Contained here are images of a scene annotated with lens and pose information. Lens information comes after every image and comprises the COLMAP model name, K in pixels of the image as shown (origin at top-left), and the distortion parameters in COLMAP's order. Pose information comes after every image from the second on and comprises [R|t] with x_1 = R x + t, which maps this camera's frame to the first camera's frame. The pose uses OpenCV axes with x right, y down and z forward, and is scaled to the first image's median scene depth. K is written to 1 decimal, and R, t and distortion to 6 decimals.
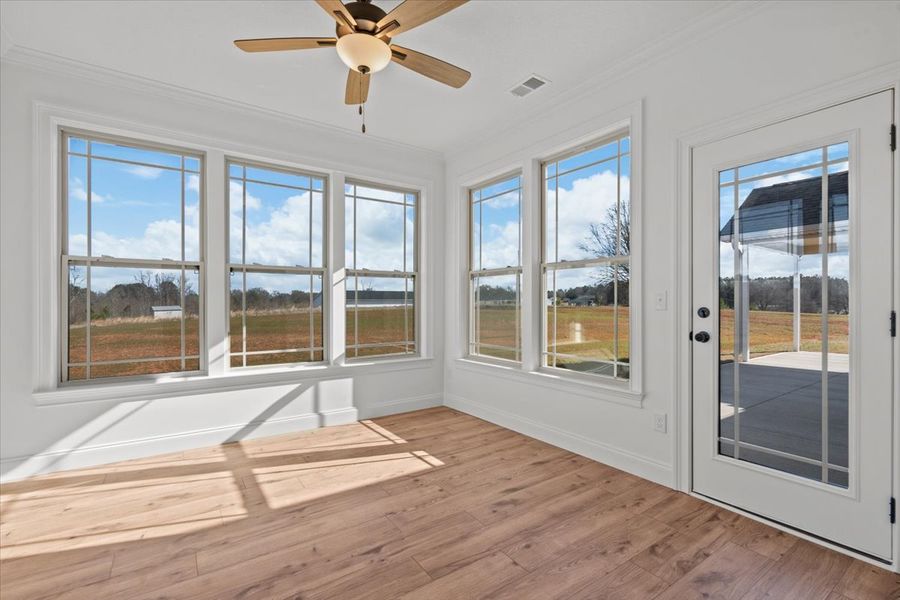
lens RADIAL K [[408.7, 0, 447.7], [0, 408.7, 303.7], [0, 0, 1]] dist [-0.004413, 0.001184]
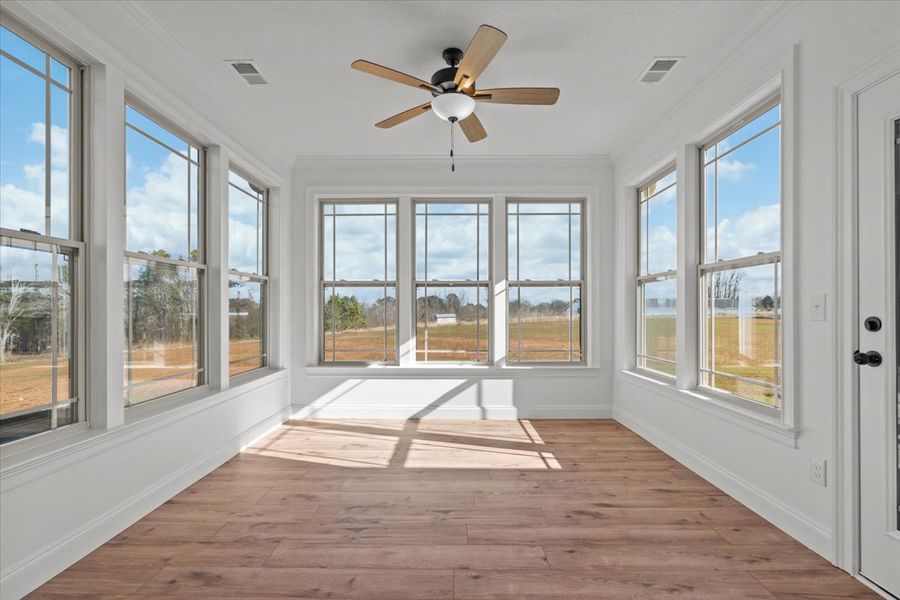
lens RADIAL K [[411.5, 0, 449.3], [0, 411.5, 310.7], [0, 0, 1]] dist [-0.002248, 0.000438]
pose [[0.816059, -0.001564, -0.577966, 0.323085], [-0.000625, 0.999993, -0.003589, 0.001171], [0.577968, 0.003290, 0.816053, -0.004219]]
